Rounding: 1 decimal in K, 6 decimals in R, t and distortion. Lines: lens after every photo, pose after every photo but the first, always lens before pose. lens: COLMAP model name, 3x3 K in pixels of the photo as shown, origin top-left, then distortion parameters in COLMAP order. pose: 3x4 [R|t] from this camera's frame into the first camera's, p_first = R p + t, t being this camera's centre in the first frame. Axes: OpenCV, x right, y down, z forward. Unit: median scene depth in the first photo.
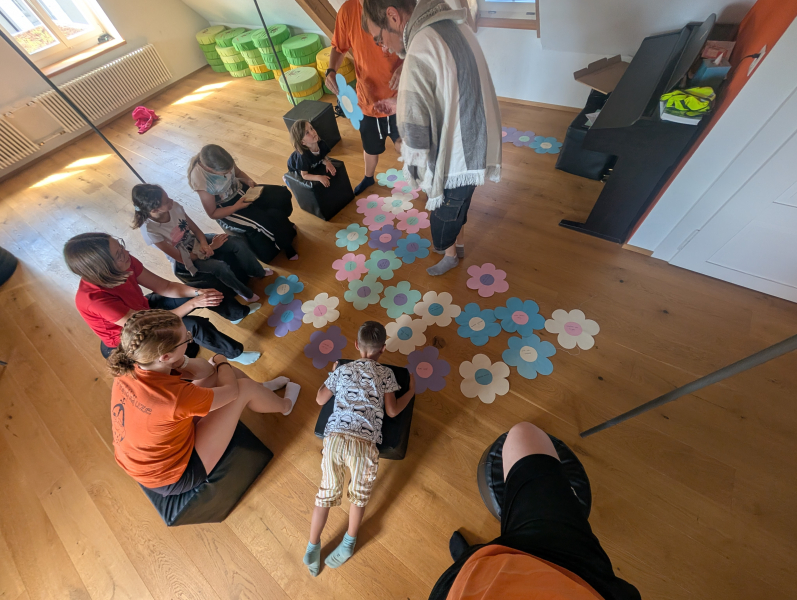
lens RADIAL K [[301.1, 0, 395.6], [0, 301.1, 301.2], [0, 0, 1]] dist [-0.001528, -0.000543]
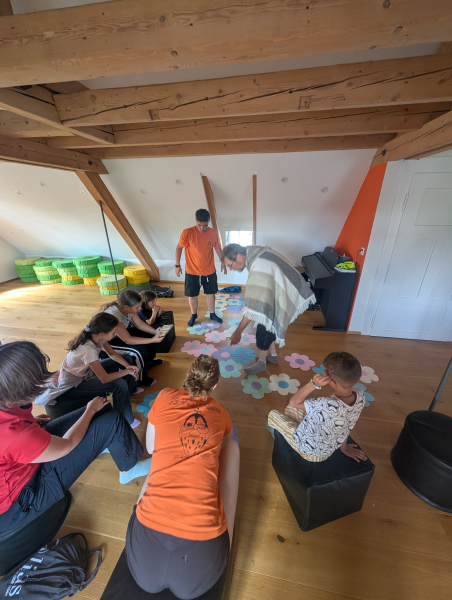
lens RADIAL K [[226.7, 0, 231.8], [0, 226.7, 294.6], [0, 0, 1]] dist [-0.001528, -0.000543]
pose [[0.898288, -0.035556, 0.437966, -0.264971], [0.294642, 0.788177, -0.540336, 0.096084], [-0.325982, 0.614421, 0.718486, 0.037682]]
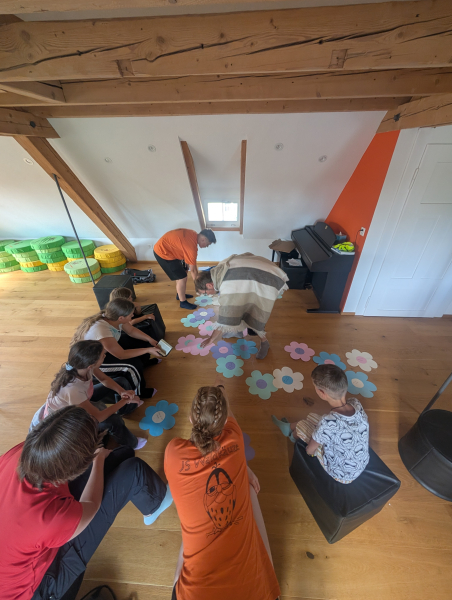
lens RADIAL K [[226.7, 0, 231.2], [0, 226.7, 295.8], [0, 0, 1]] dist [-0.001528, -0.000543]
pose [[0.846630, -0.161644, 0.507040, -0.276198], [0.383567, 0.845794, -0.370822, -0.008920], [-0.368910, 0.508433, 0.778076, 0.050585]]
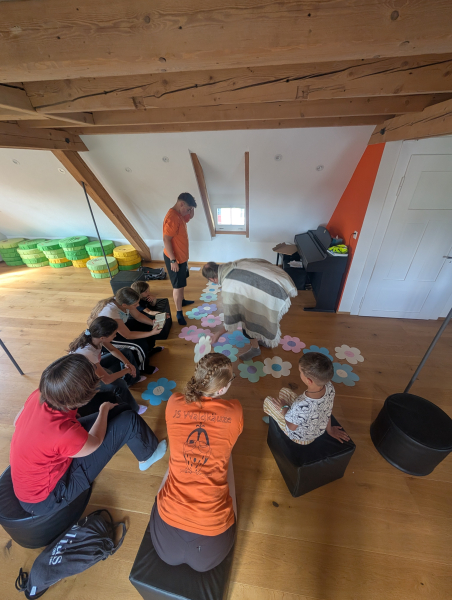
lens RADIAL K [[226.7, 0, 231.5], [0, 226.7, 294.8], [0, 0, 1]] dist [-0.001528, -0.000543]
pose [[0.881415, -0.119024, 0.457100, -0.272348], [0.330657, 0.846546, -0.417165, 0.056908], [-0.337303, 0.518839, 0.785514, 0.002202]]
